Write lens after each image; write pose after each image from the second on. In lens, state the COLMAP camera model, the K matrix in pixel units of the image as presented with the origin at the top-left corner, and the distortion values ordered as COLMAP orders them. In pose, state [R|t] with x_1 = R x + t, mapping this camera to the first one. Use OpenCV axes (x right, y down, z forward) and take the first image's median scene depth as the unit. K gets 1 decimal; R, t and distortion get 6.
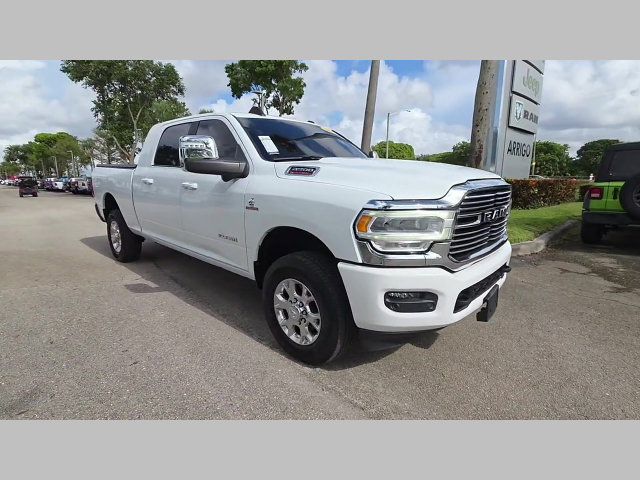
lens RADIAL K [[331.0, 0, 317.4], [0, 331.0, 239.8], [0, 0, 1]] dist [0.012604, -0.003921]
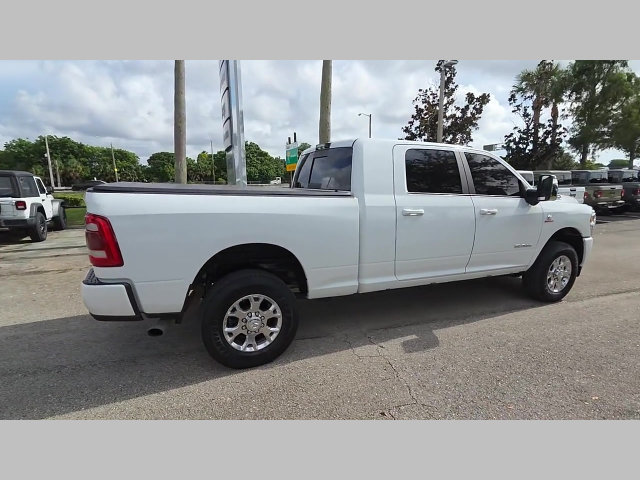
lens RADIAL K [[331.0, 0, 314.7], [0, 331.0, 240.2], [0, 0, 1]] dist [0.012604, -0.003921]
pose [[0.381015, -0.161770, 0.910306, -1.038513], [0.172837, 0.979680, 0.101757, -0.179403], [-0.908270, 0.118564, 0.401233, 0.689216]]
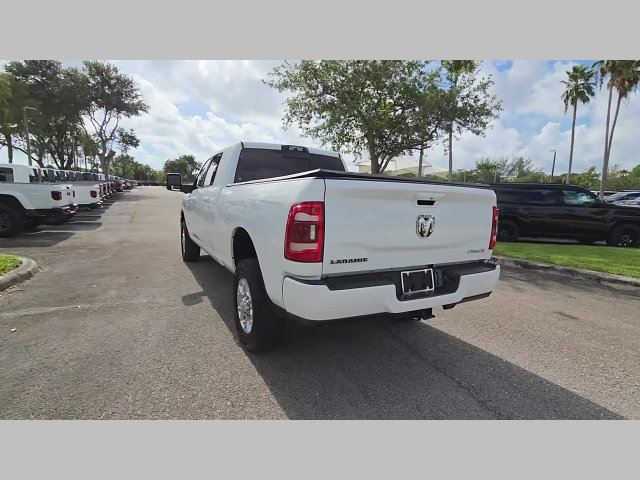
lens RADIAL K [[329.6, 0, 317.1], [0, 329.6, 242.6], [0, 0, 1]] dist [0.007396, -0.002832]
pose [[-0.954629, -0.078105, 0.287374, -0.623492], [0.020300, 0.945682, 0.324459, -0.348342], [-0.297106, 0.315571, -0.901190, 1.728594]]
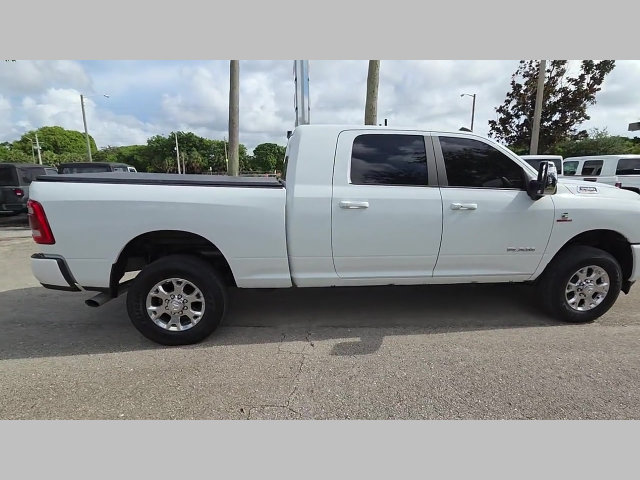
lens RADIAL K [[331.0, 0, 315.8], [0, 331.0, 238.5], [0, 0, 1]] dist [0.012604, -0.003921]
pose [[0.631808, -0.159773, 0.758479, -0.874454], [0.149221, 0.985293, 0.083251, -0.135575], [-0.760626, 0.060583, 0.646358, 0.447456]]
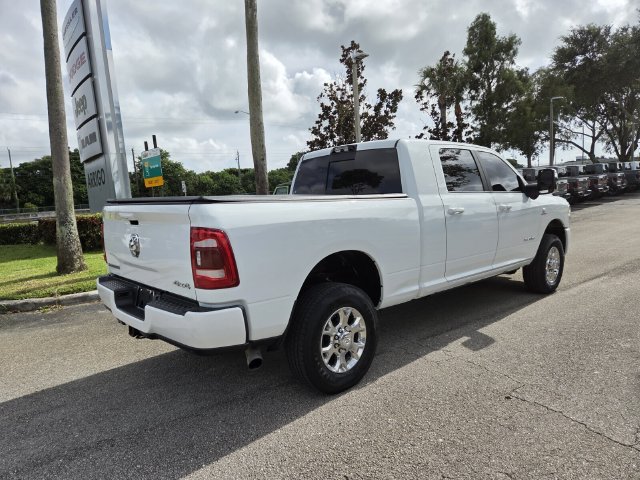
lens RADIAL K [[430.4, 0, 313.9], [0, 430.4, 249.2], [0, 0, 1]] dist [0.069972, -0.053107]
pose [[0.071733, -0.132396, 0.988598, -1.224918], [0.240455, 0.964214, 0.111683, -0.220971], [-0.968006, 0.229702, 0.101002, 0.959168]]
